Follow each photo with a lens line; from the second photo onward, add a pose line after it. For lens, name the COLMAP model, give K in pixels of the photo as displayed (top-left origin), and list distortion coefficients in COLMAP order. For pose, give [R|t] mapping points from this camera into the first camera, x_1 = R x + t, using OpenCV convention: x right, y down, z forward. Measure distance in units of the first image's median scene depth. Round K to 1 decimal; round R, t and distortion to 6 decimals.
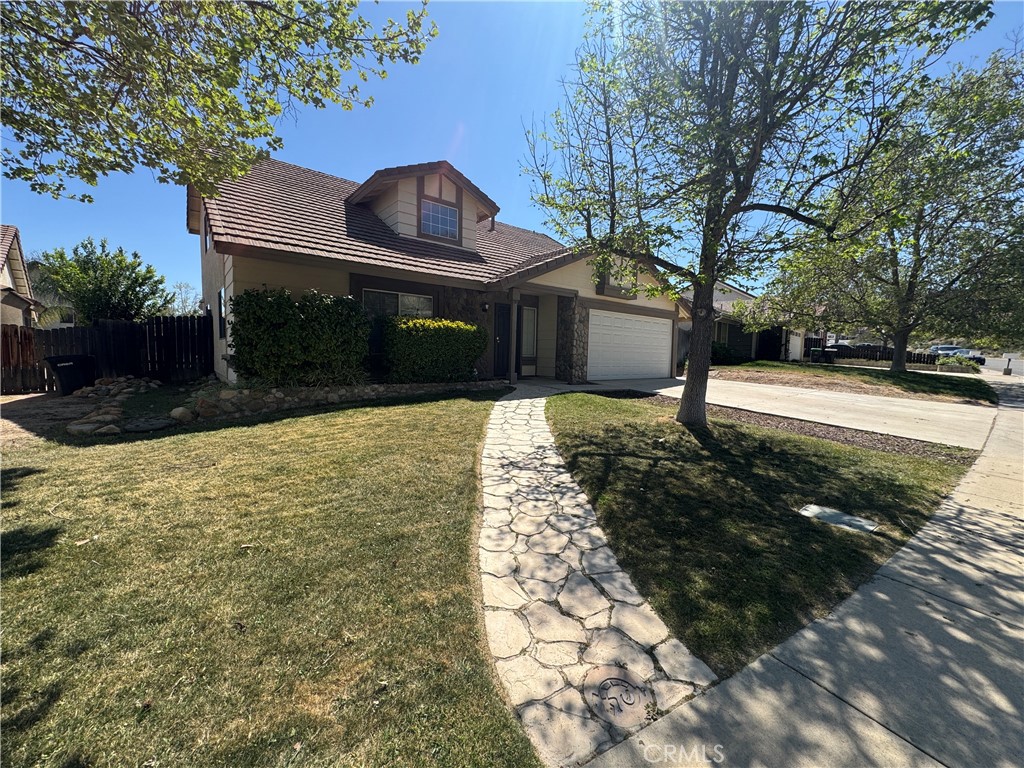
lens RADIAL K [[408.5, 0, 511.5], [0, 408.5, 384.3], [0, 0, 1]] dist [-0.001758, -0.000324]
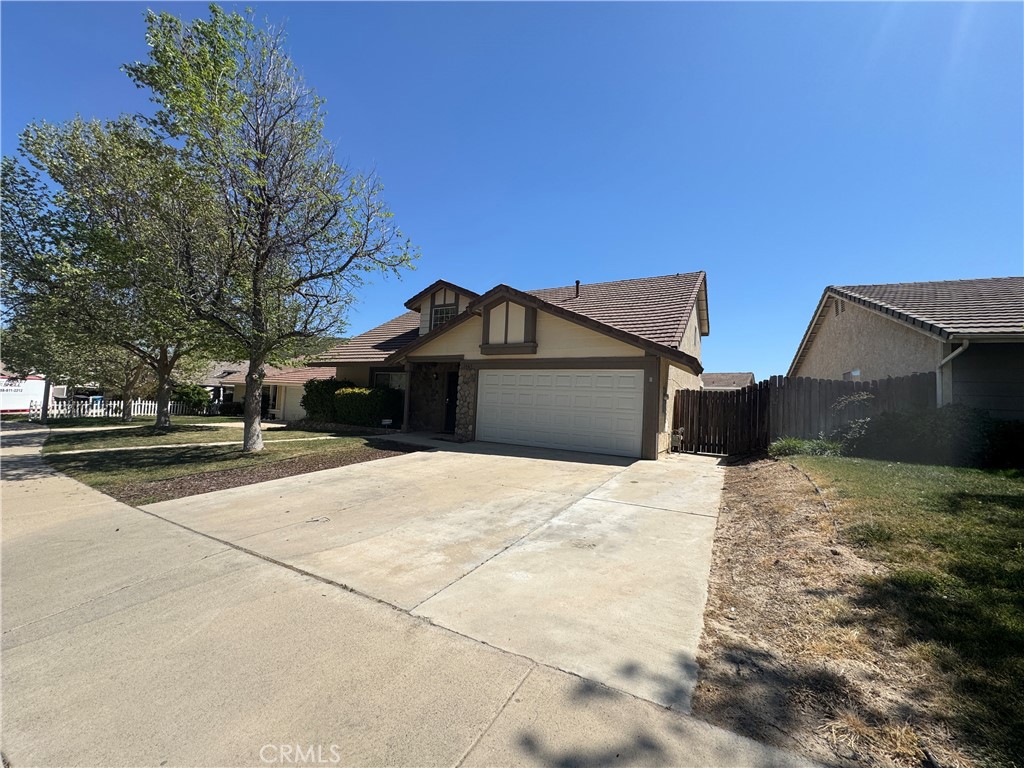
lens RADIAL K [[408.5, 0, 511.5], [0, 408.5, 384.3], [0, 0, 1]] dist [-0.001758, -0.000324]
pose [[0.348349, -0.057304, -0.935612, 1.206375], [-0.120738, 0.987072, -0.105409, -0.053559], [0.929556, 0.149683, 0.336927, 0.763907]]
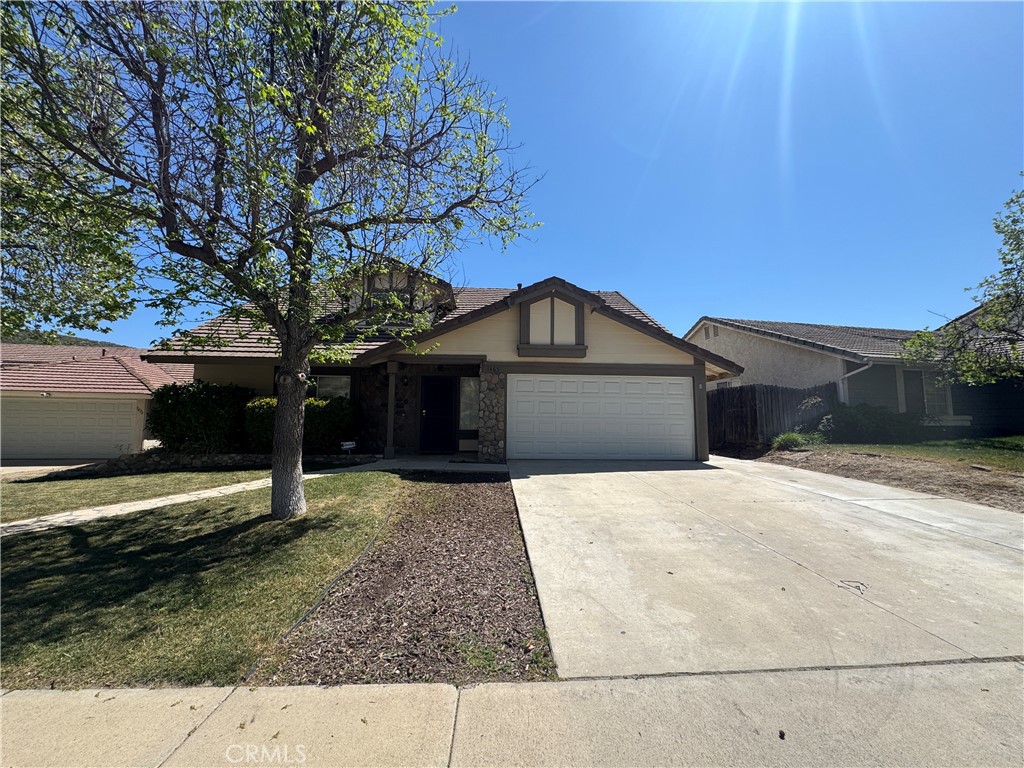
lens RADIAL K [[408.5, 0, 511.5], [0, 408.5, 384.3], [0, 0, 1]] dist [-0.001758, -0.000324]
pose [[0.812028, -0.069057, -0.579519, 0.708200], [-0.038099, 0.984584, -0.170711, -0.018782], [0.582374, 0.160701, 0.796879, 0.338211]]
